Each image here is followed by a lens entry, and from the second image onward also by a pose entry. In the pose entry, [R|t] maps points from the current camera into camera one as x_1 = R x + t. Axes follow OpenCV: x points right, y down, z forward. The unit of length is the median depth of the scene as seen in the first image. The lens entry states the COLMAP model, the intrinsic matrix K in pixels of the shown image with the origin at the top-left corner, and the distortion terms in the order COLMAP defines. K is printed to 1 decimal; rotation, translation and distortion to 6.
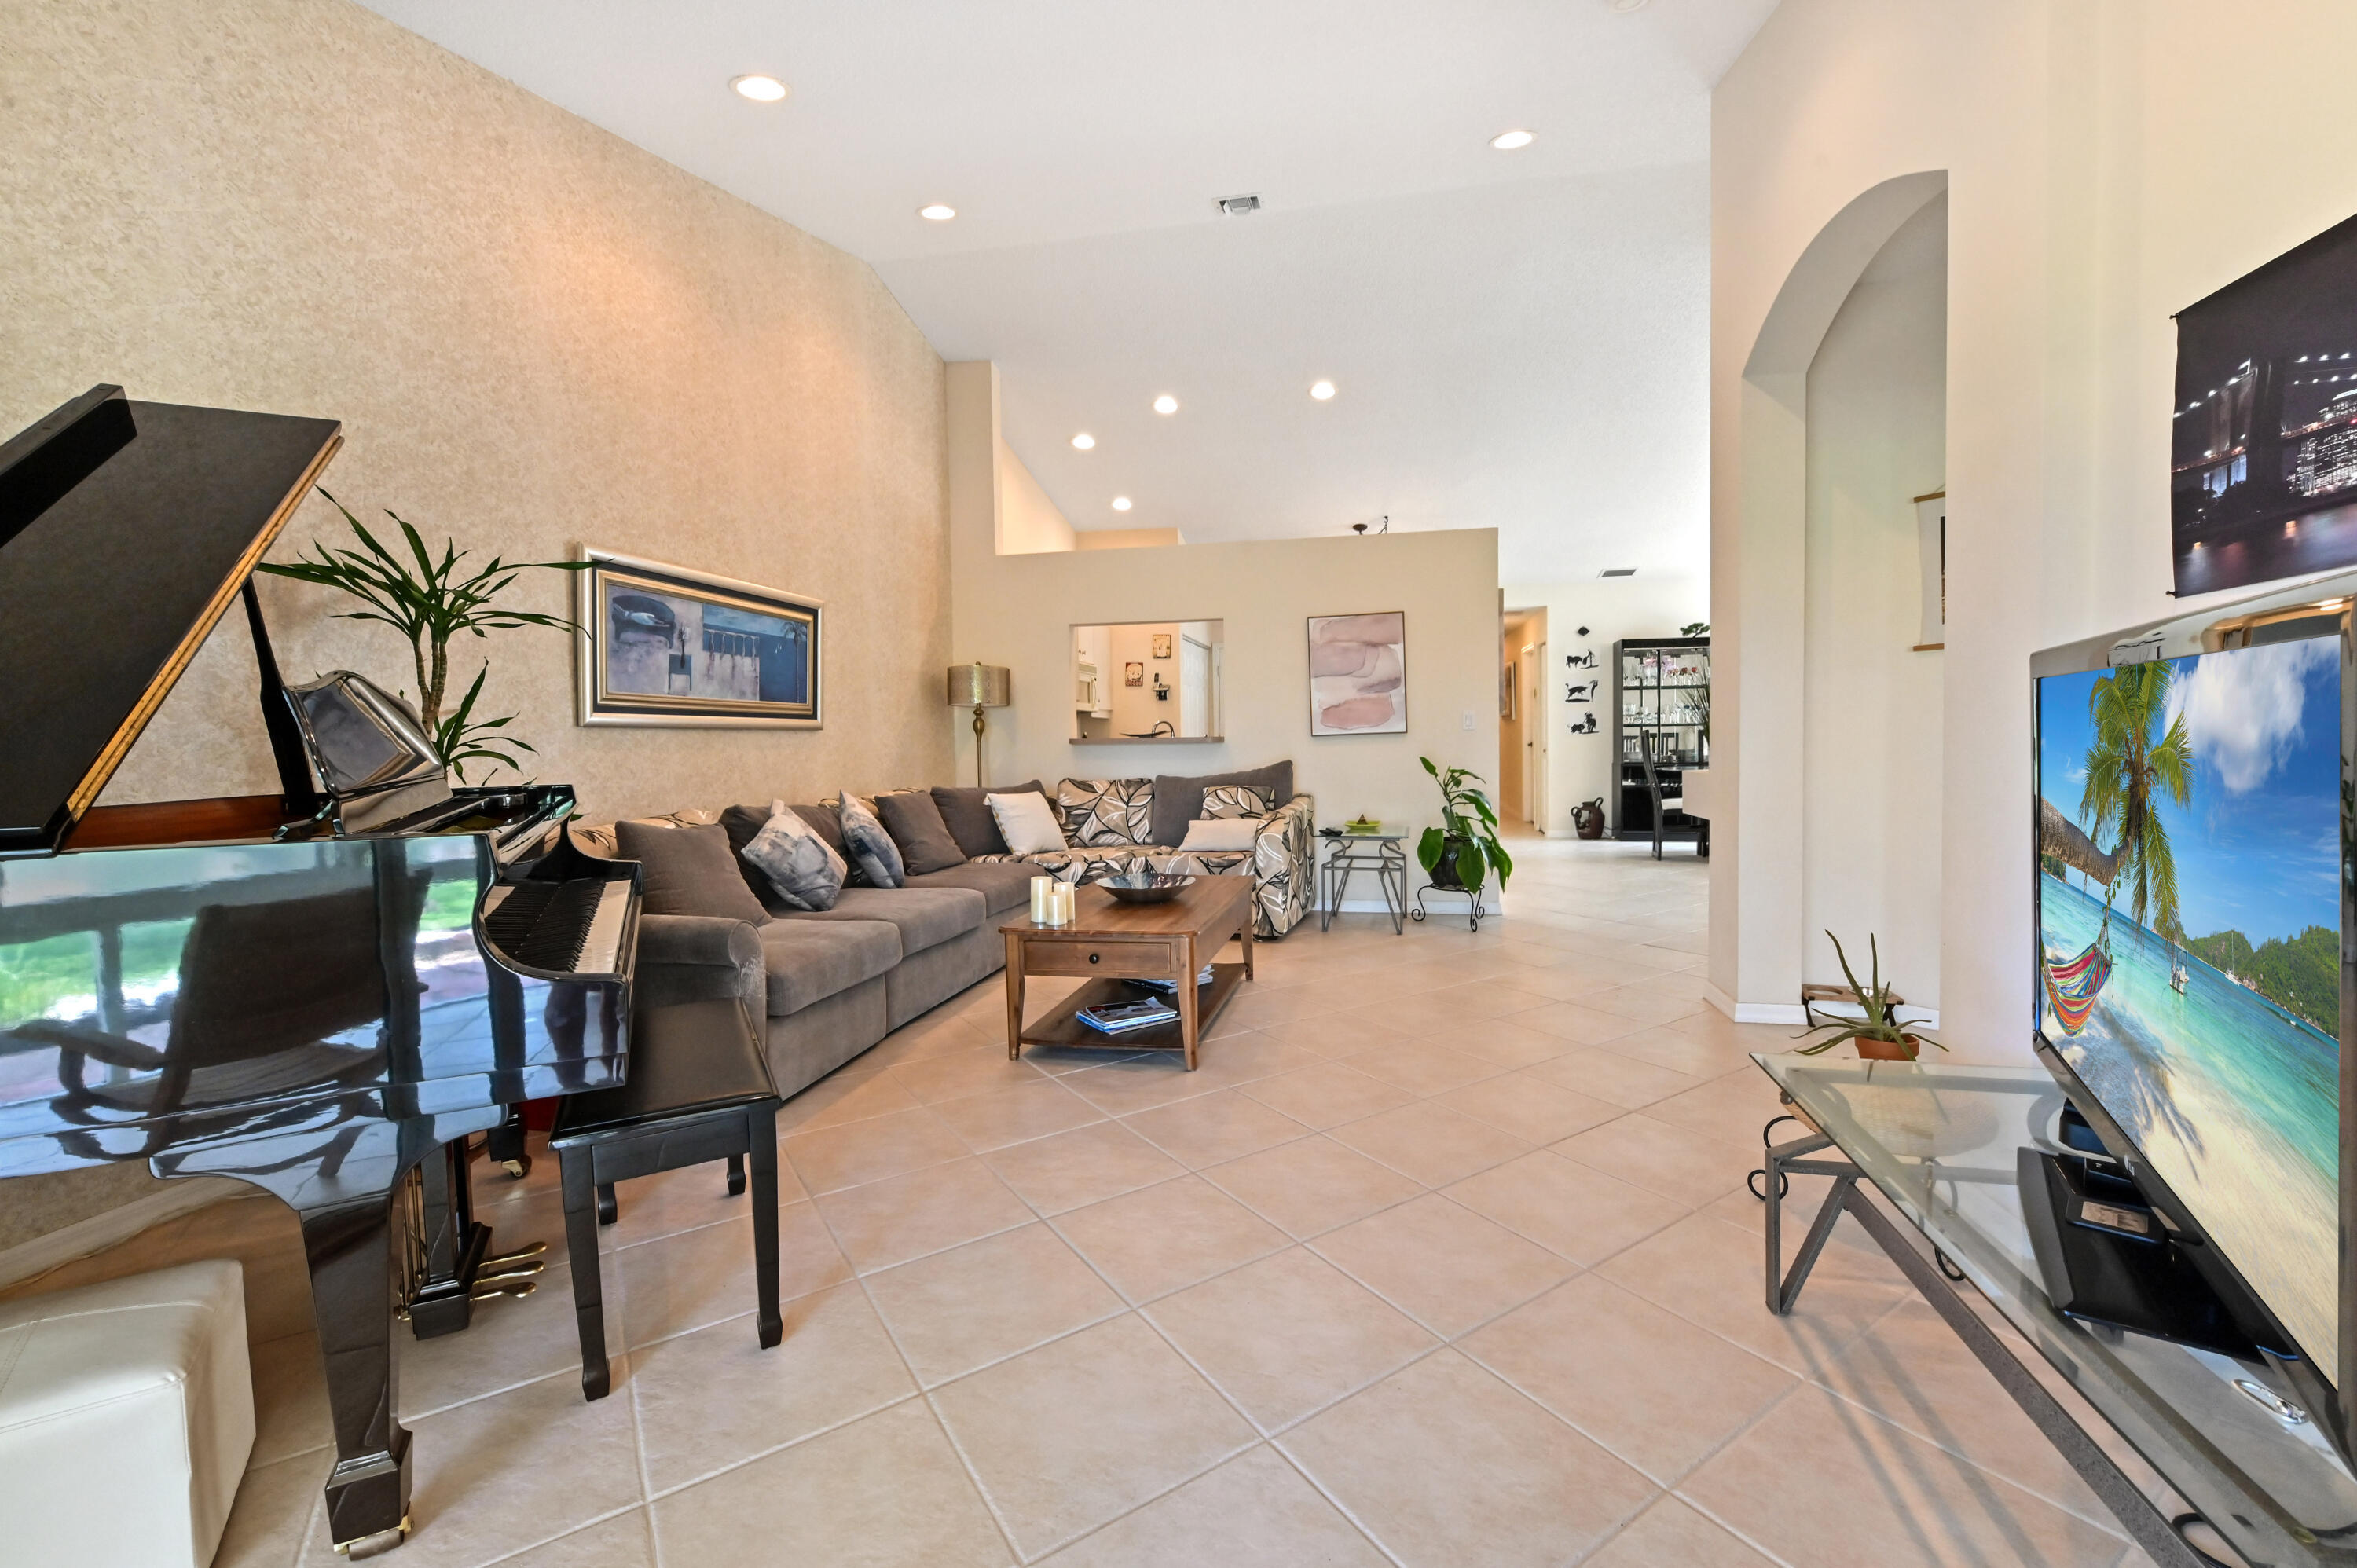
lens RADIAL K [[947.9, 0, 1175.6], [0, 947.9, 760.0], [0, 0, 1]] dist [-0.009333, -0.000118]
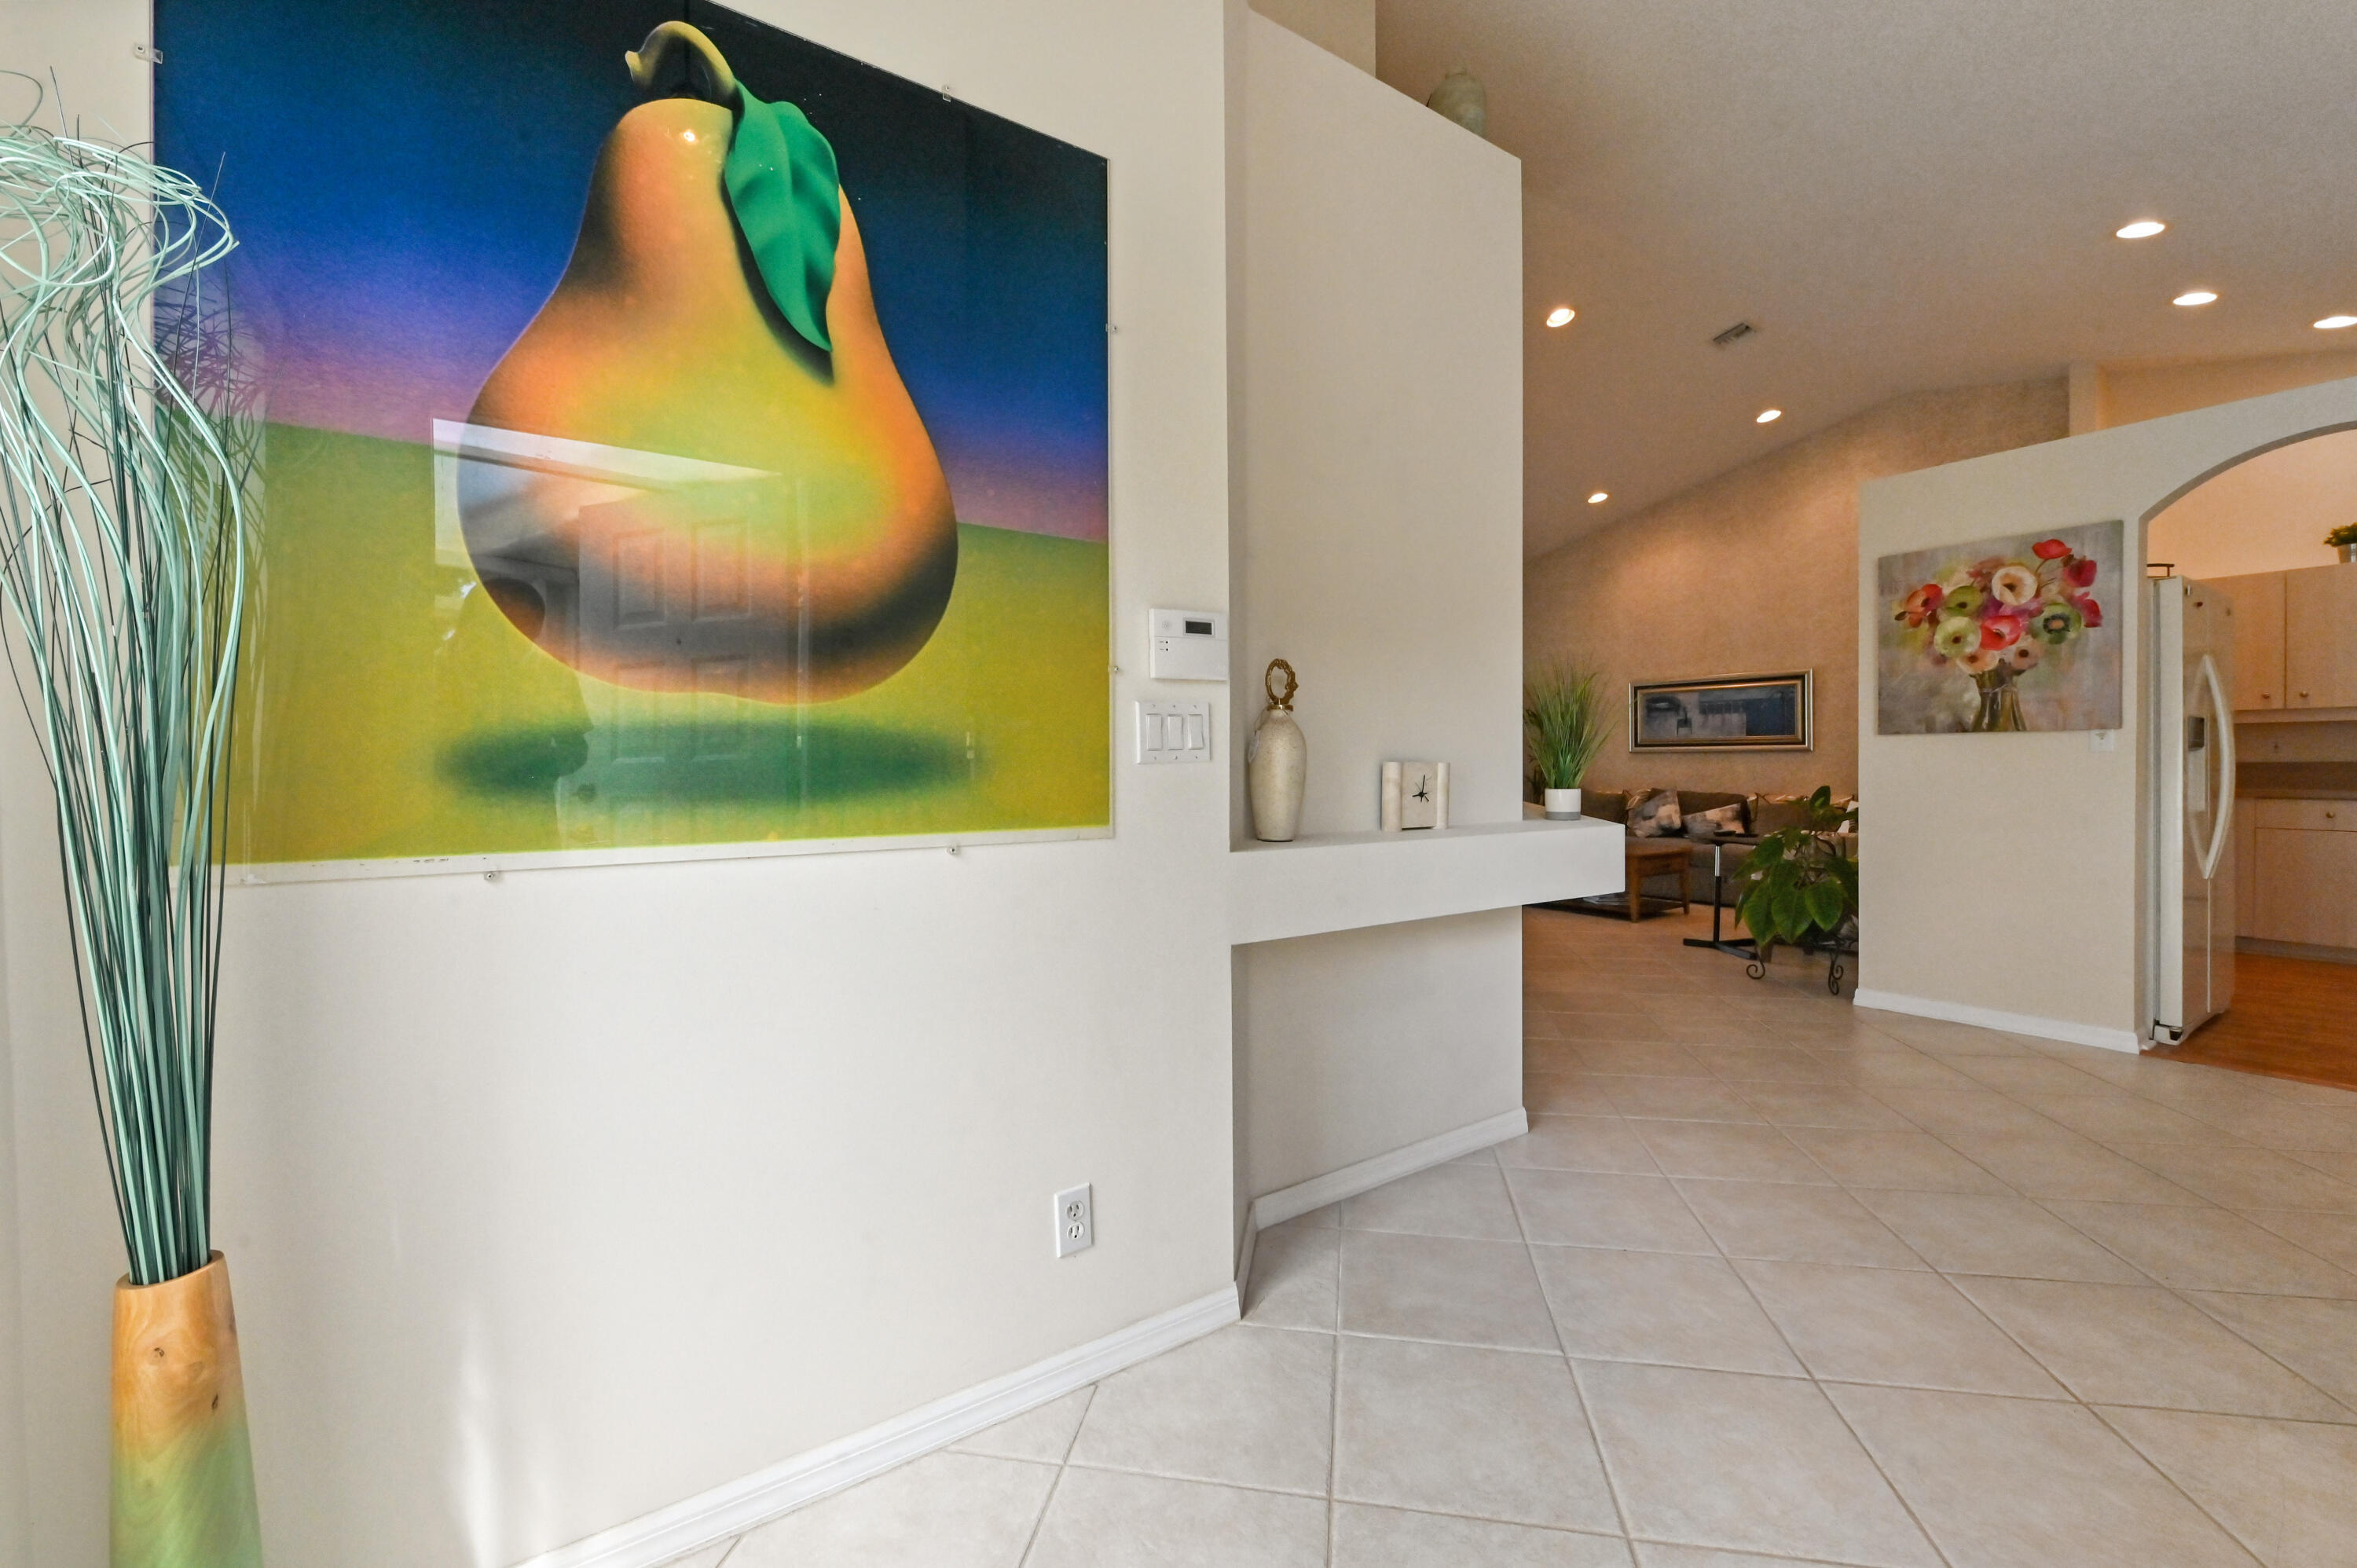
lens RADIAL K [[947.9, 0, 1181.6], [0, 947.9, 782.3], [0, 0, 1]] dist [-0.009333, -0.000118]
pose [[-0.678754, 0.028889, -0.733797, 1.630049], [-0.006513, 0.998950, 0.045353, -0.049979], [0.734337, 0.035562, -0.677853, 1.442343]]
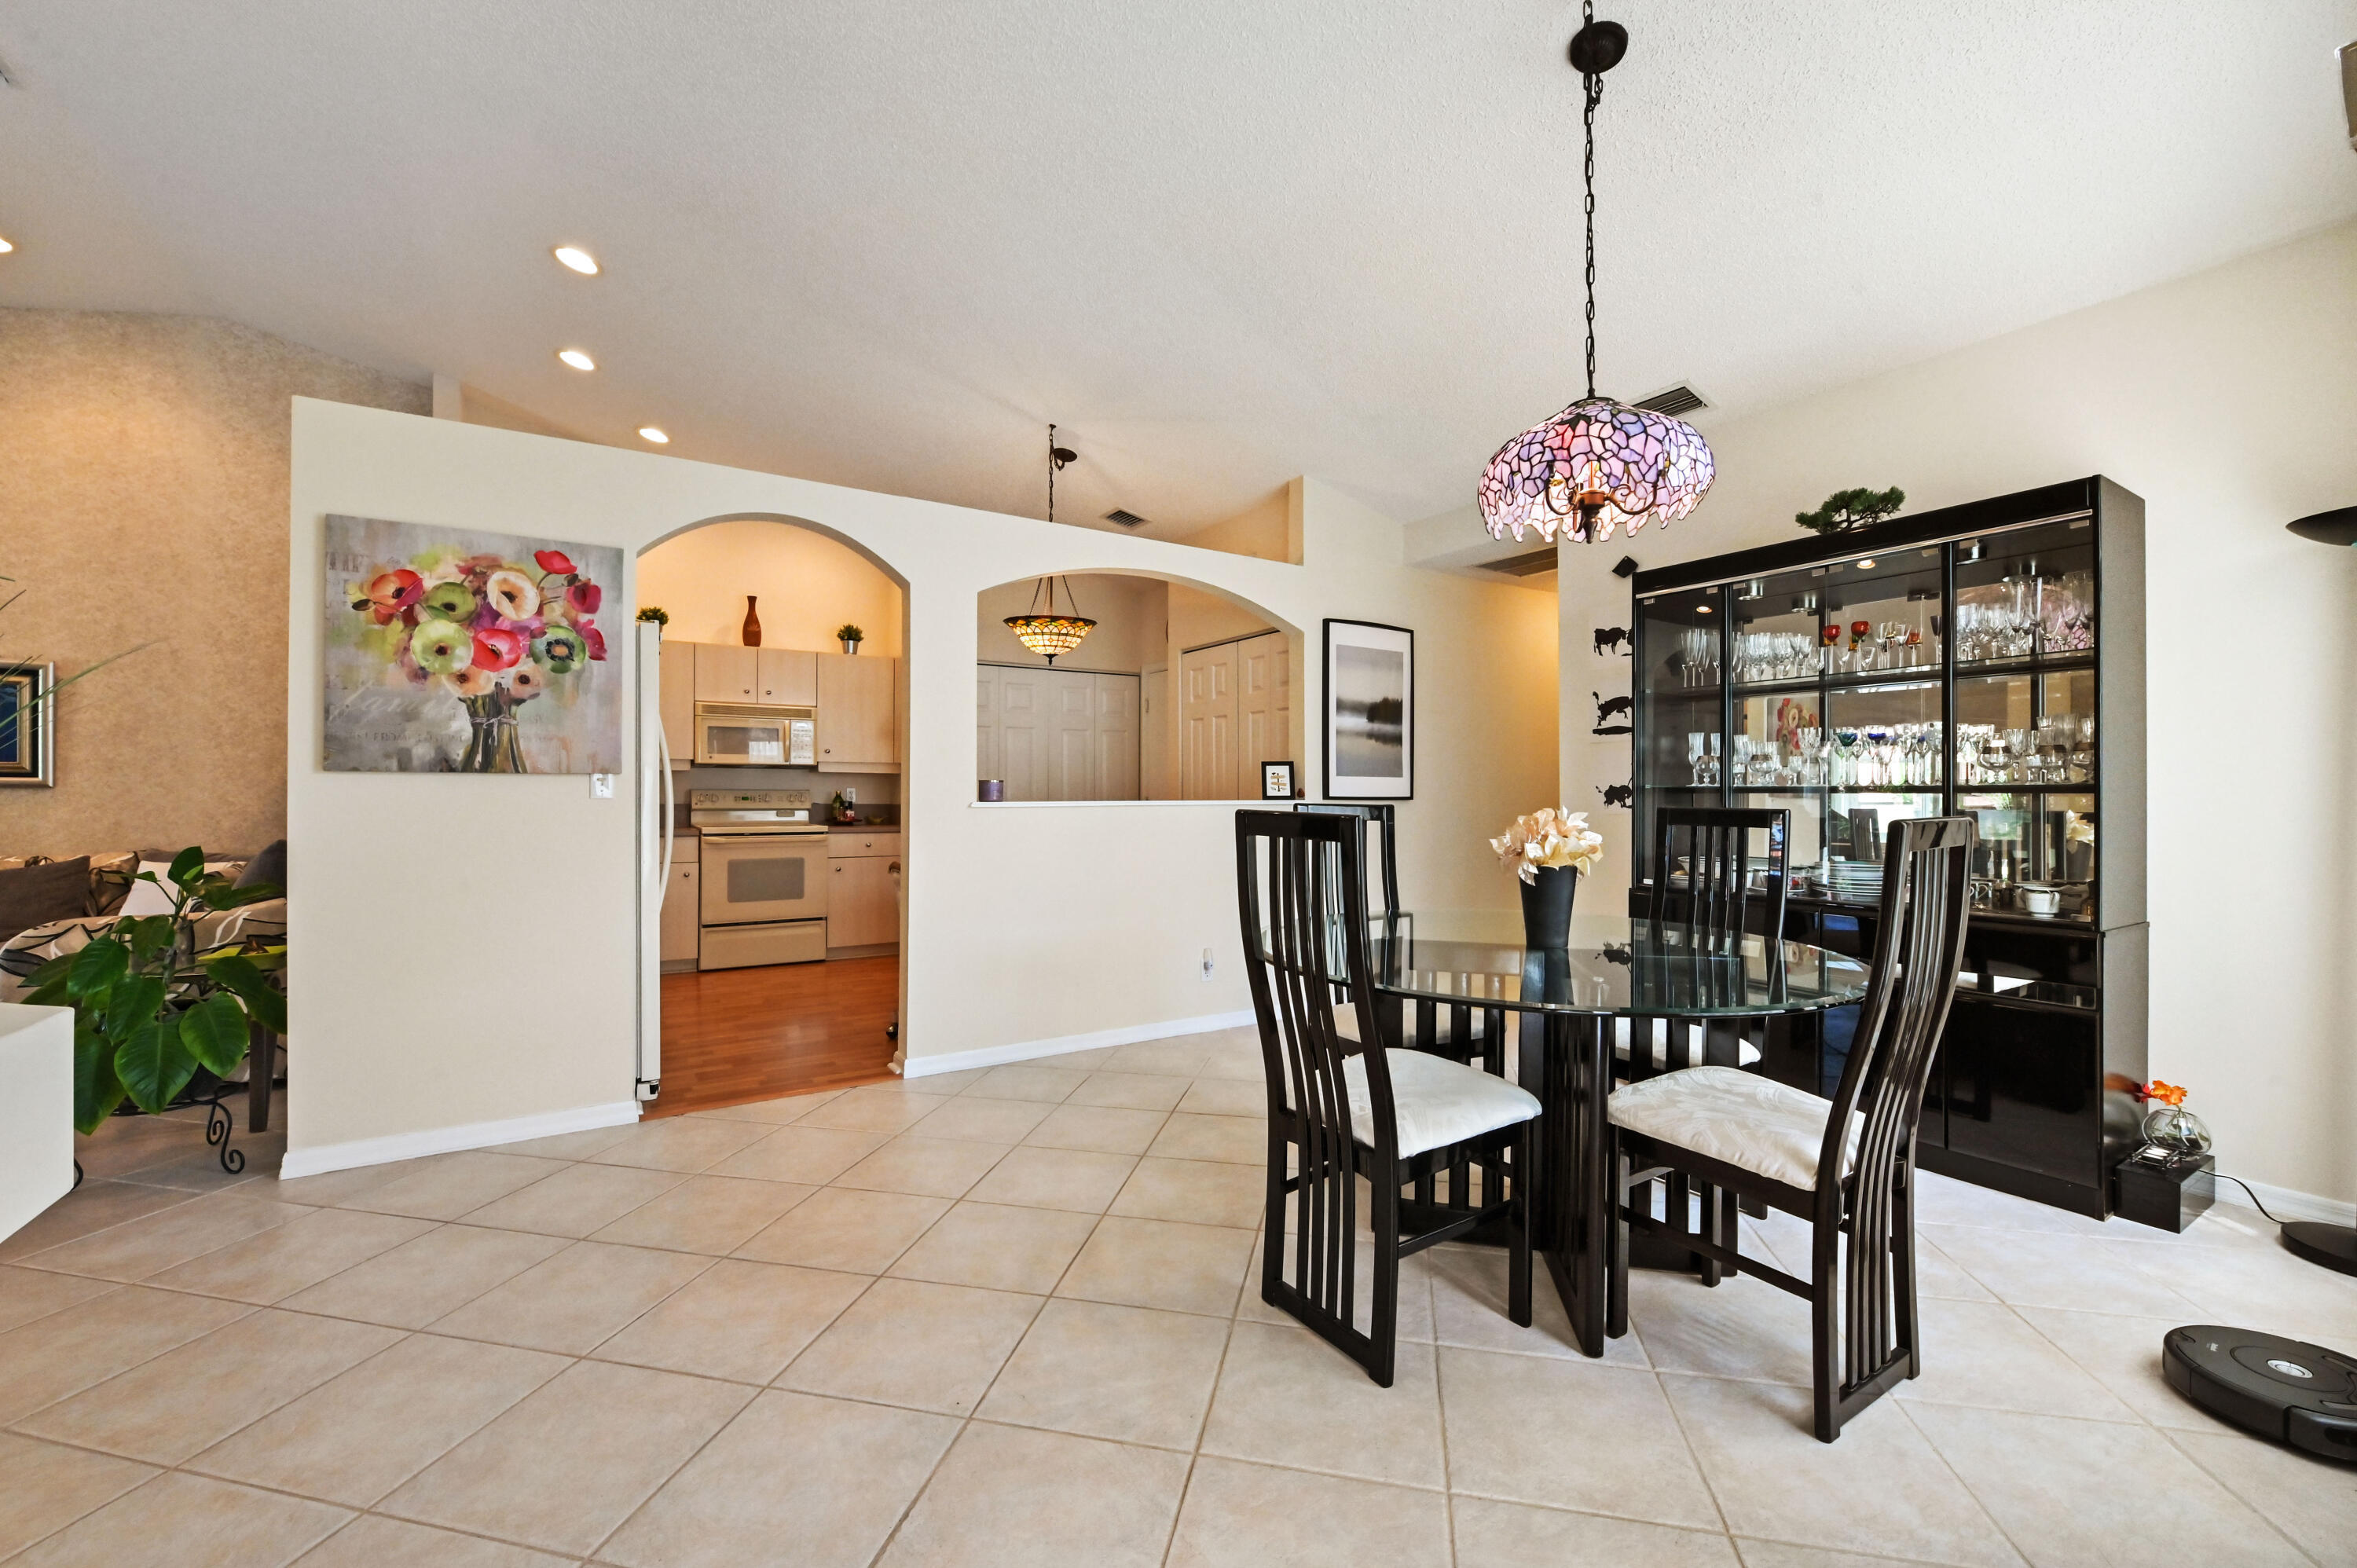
lens RADIAL K [[947.9, 0, 1181.9], [0, 947.9, 787.6], [0, 0, 1]] dist [-0.009333, -0.000118]
pose [[0.712251, 0.006727, -0.701893, 1.338350], [-0.028278, 0.999417, -0.019117, -0.052336], [0.701355, 0.033465, 0.712026, 1.269610]]
